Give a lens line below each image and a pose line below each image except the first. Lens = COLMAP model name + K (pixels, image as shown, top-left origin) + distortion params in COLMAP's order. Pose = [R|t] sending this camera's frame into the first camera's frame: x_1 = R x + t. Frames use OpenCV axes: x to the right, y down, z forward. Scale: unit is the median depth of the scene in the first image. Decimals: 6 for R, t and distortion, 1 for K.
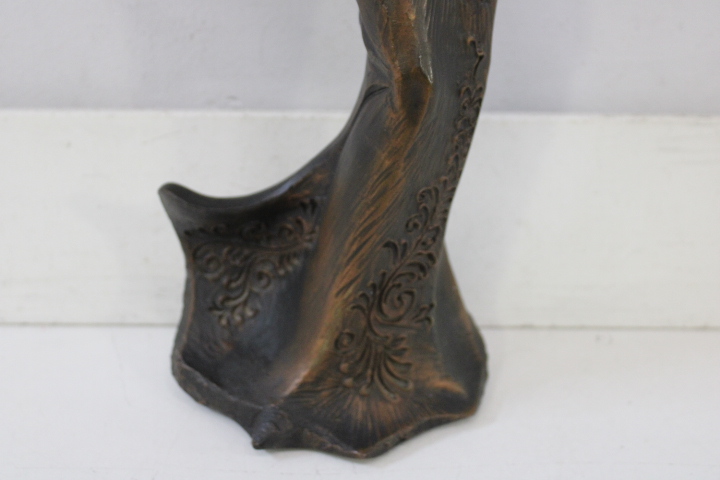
lens RADIAL K [[1016.9, 0, 365.7], [0, 1016.9, 237.6], [0, 0, 1]] dist [-0.046870, 0.000000]
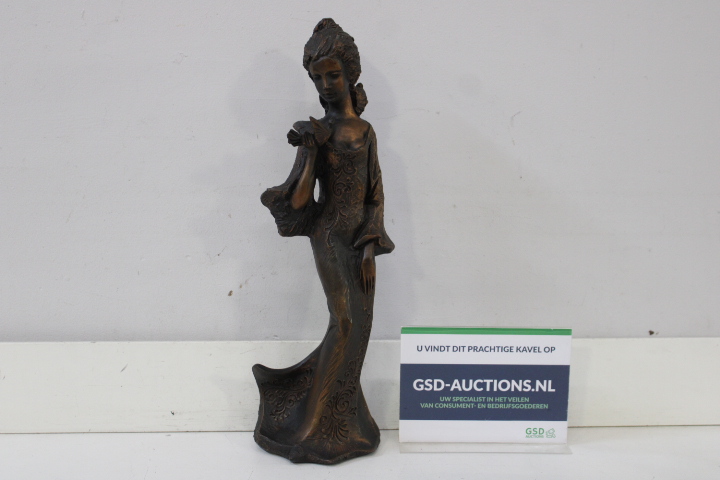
lens RADIAL K [[919.7, 0, 364.8], [0, 919.7, 235.3], [0, 0, 1]] dist [-0.054274, 0.000000]
pose [[0.999057, -0.014459, 0.040942, -0.003189], [0.025748, 0.956532, -0.290489, 0.326622], [-0.034962, 0.291269, 0.956002, -1.403266]]
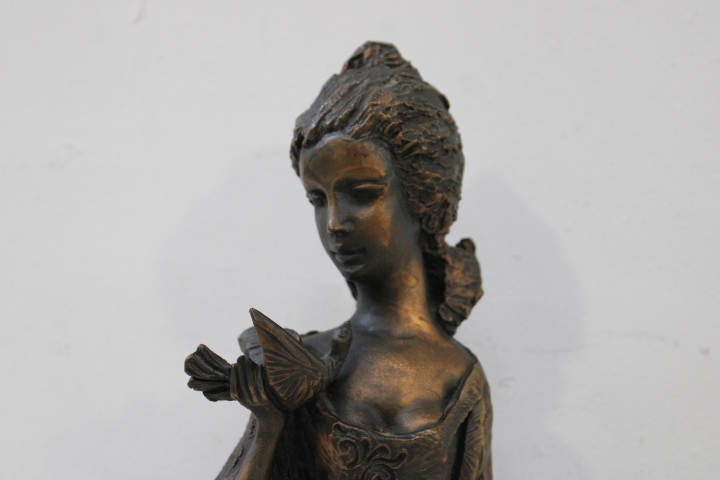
lens RADIAL K [[1016.9, 0, 359.9], [0, 1016.9, 242.8], [0, 0, 1]] dist [-0.046870, 0.000000]
pose [[0.967884, 0.069811, -0.241511, 0.212353], [-0.183455, 0.852970, -0.488659, -0.275088], [0.171888, 0.517271, 0.838382, -0.024696]]
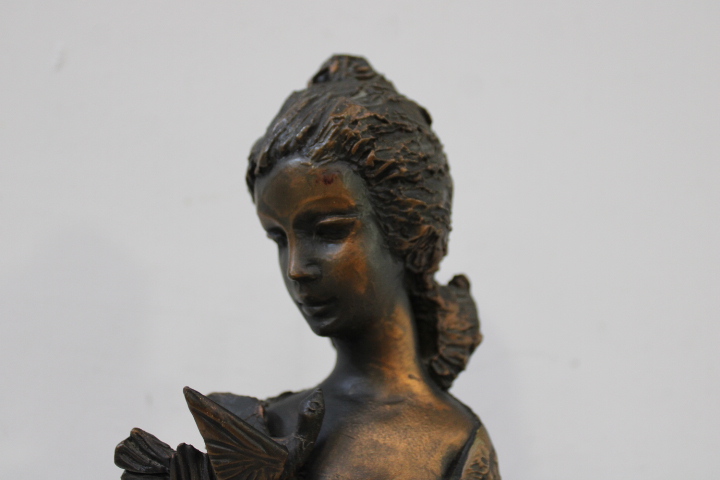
lens RADIAL K [[713.3, 0, 361.0], [0, 713.3, 247.0], [0, 0, 1]] dist [-0.113400, 0.000000]
pose [[0.964710, 0.017206, -0.262753, 0.156716], [-0.152653, 0.849608, -0.504840, -0.464539], [0.214551, 0.527135, 0.822251, 0.264281]]
